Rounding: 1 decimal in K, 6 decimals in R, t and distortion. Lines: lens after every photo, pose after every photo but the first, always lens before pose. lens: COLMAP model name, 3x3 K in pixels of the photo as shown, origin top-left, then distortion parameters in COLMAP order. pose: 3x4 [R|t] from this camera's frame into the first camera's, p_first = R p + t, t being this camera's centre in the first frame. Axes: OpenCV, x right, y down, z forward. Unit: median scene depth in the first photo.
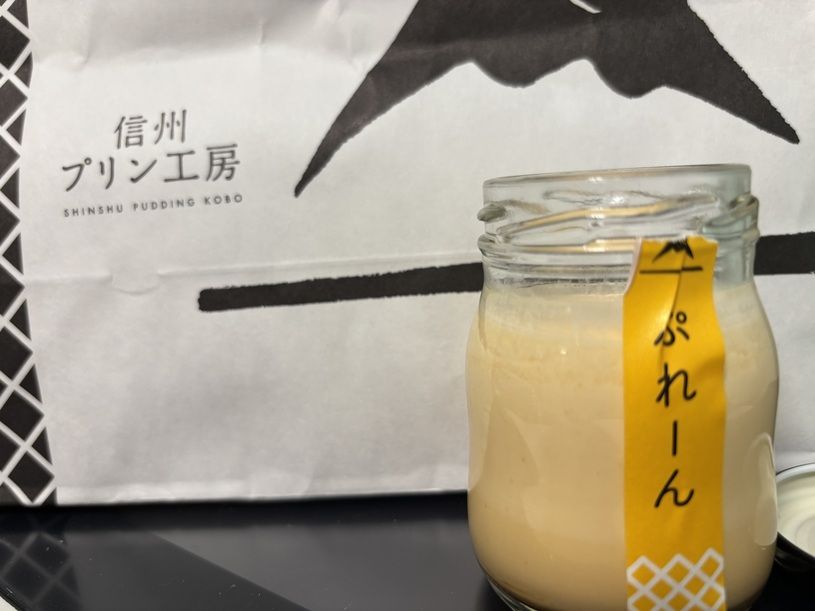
lens RADIAL K [[682.8, 0, 407.5], [0, 682.8, 305.5], [0, 0, 1]] dist [-0.148053, 0.217505]
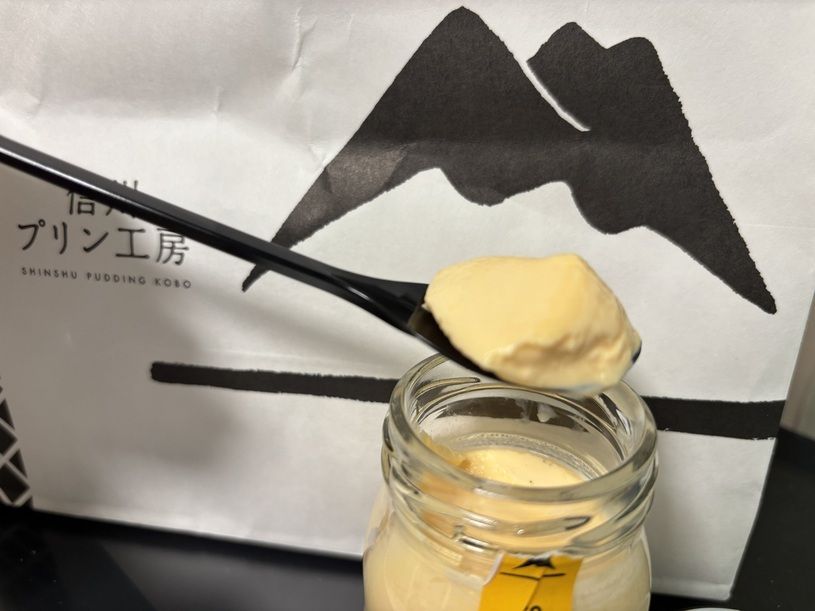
lens RADIAL K [[682.8, 0, 407.5], [0, 682.8, 305.5], [0, 0, 1]] dist [-0.148053, 0.217505]
pose [[0.990464, 0.125587, -0.056648, 0.129134], [-0.105505, 0.955828, 0.274339, -0.431265], [0.088599, -0.265747, 0.959963, 0.069108]]
